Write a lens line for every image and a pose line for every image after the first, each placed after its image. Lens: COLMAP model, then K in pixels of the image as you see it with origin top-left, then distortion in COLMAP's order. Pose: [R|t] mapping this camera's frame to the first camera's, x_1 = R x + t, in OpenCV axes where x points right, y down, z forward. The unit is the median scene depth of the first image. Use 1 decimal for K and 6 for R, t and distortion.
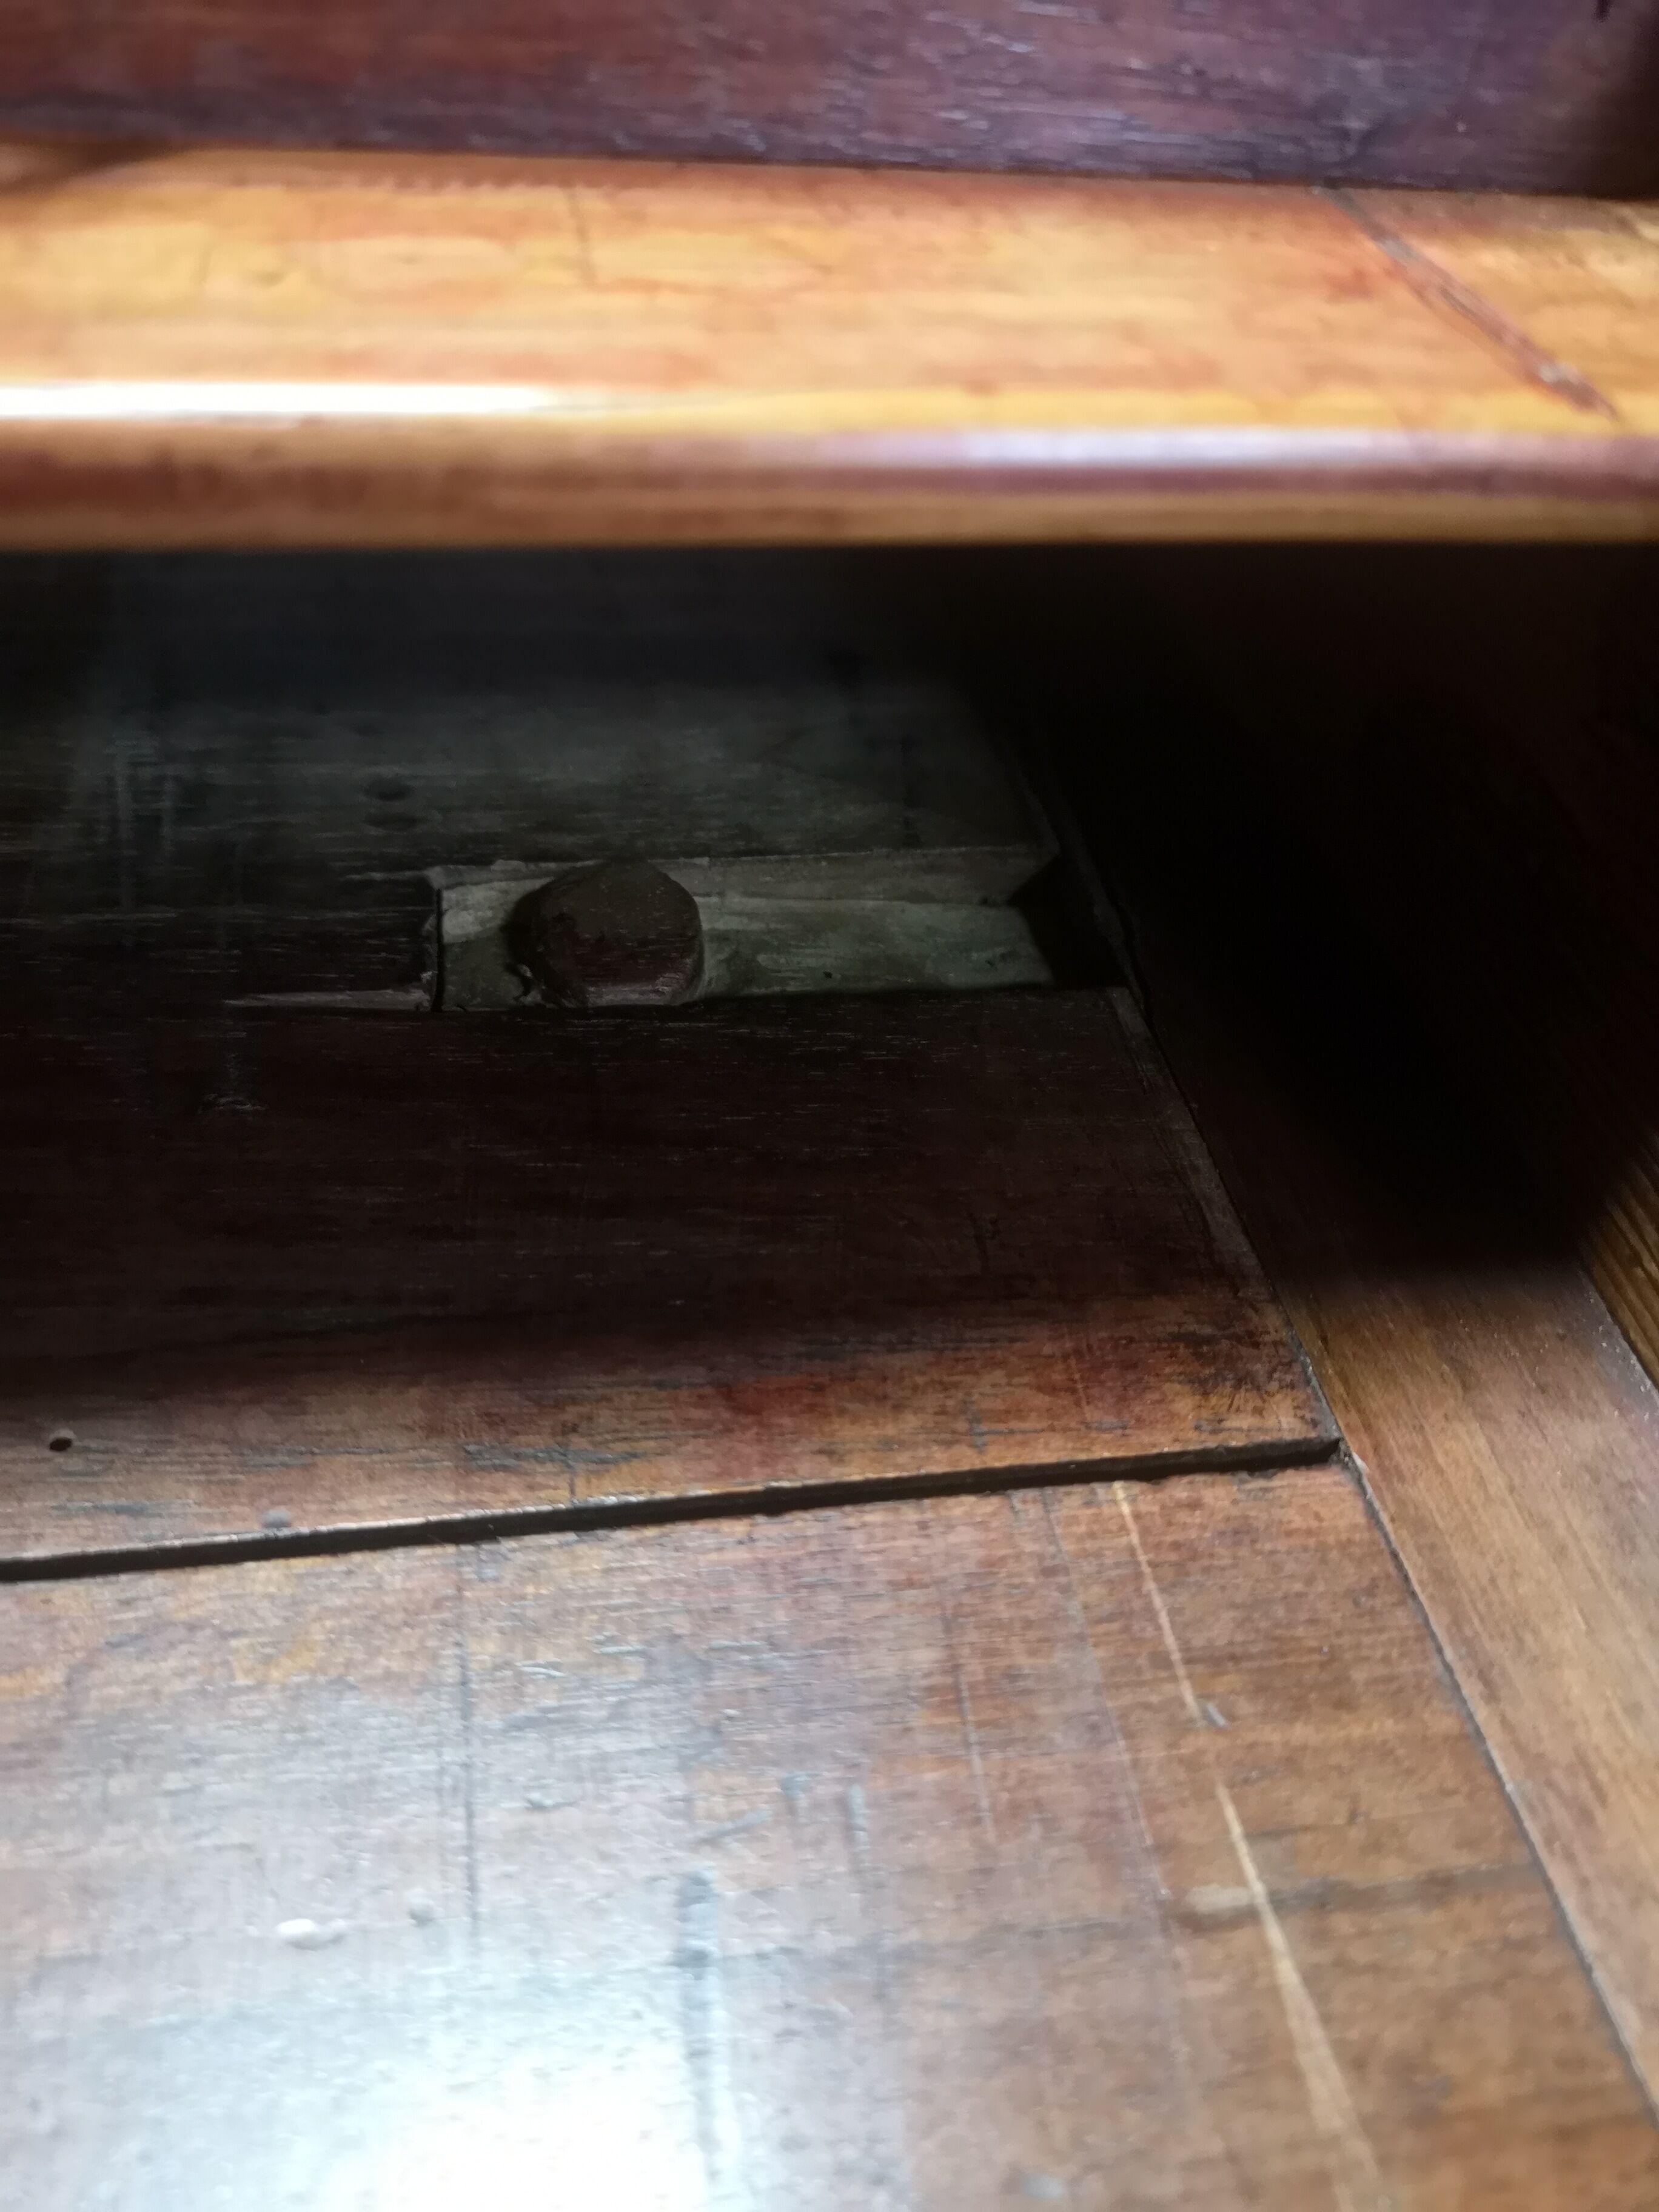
lens RADIAL K [[1730.7, 0, 837.1], [0, 1730.7, 1098.2], [0, 0, 1]] dist [0.039065, -0.049535]
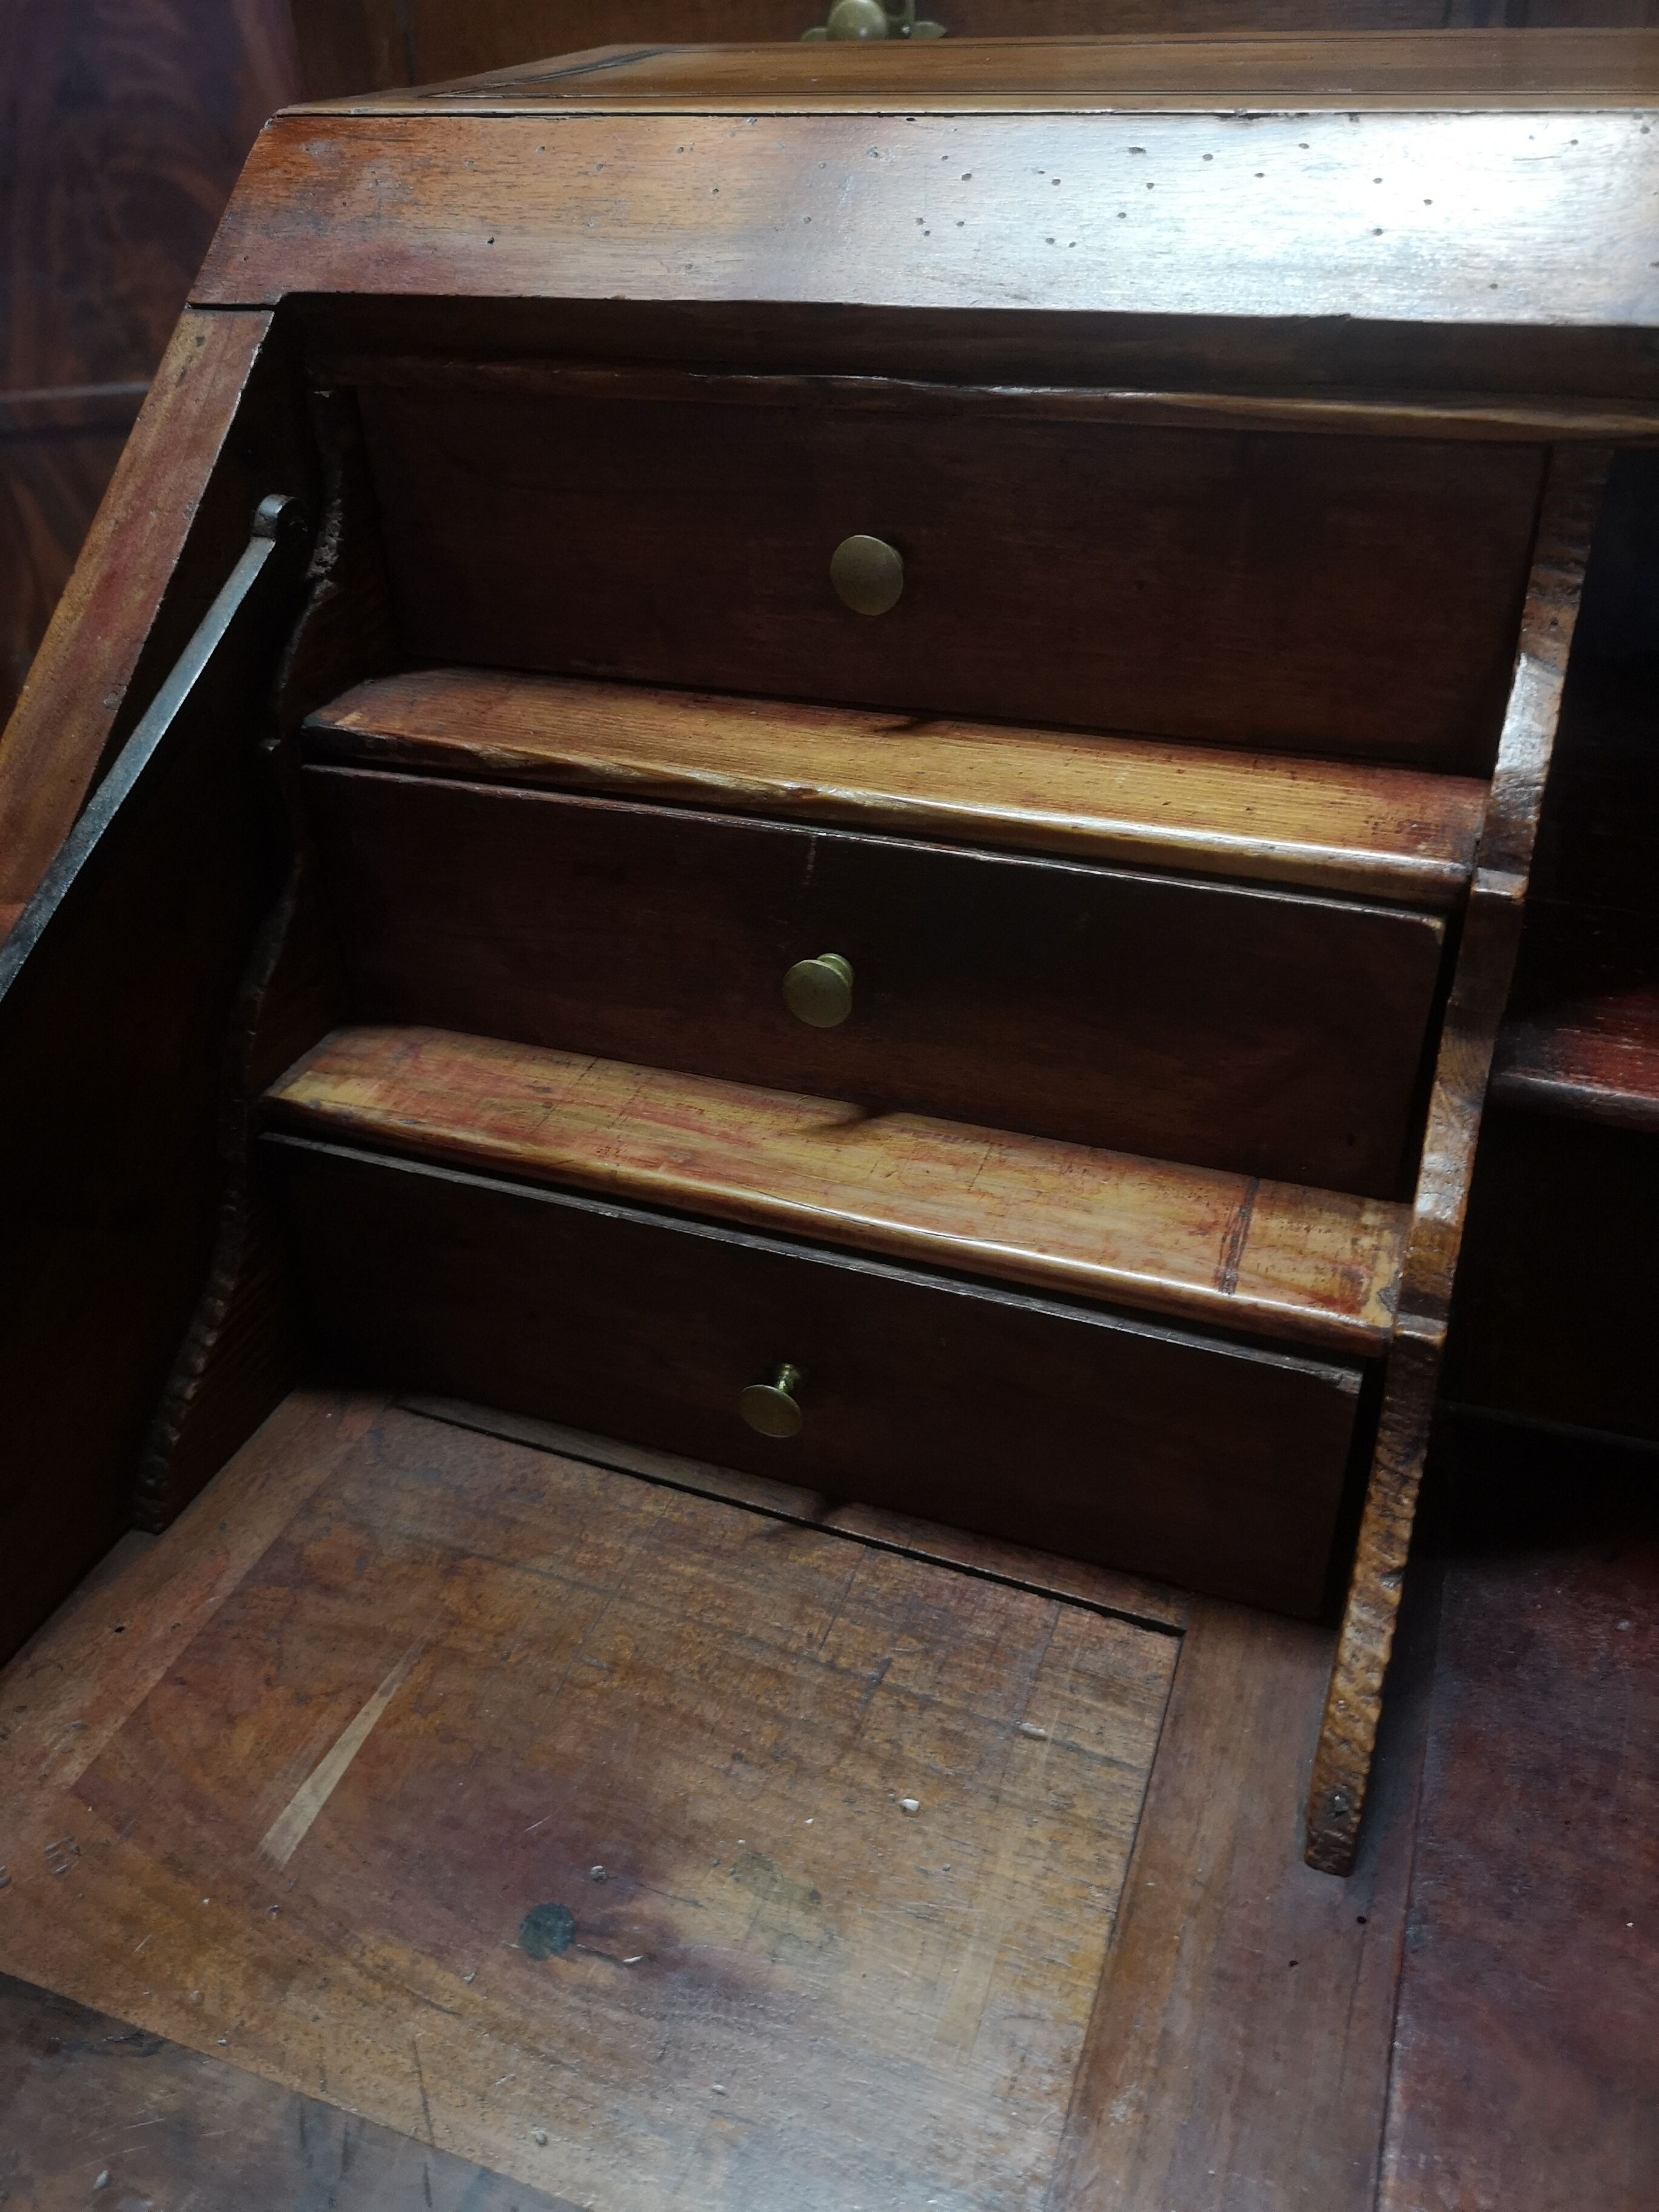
lens RADIAL K [[1730.7, 0, 837.1], [0, 1730.7, 1098.2], [0, 0, 1]] dist [0.039065, -0.049535]
pose [[0.845409, 0.196044, -0.496841, 1.241980], [-0.283254, 0.953184, -0.105867, -0.169760], [0.452826, 0.230233, 0.861360, -2.049453]]
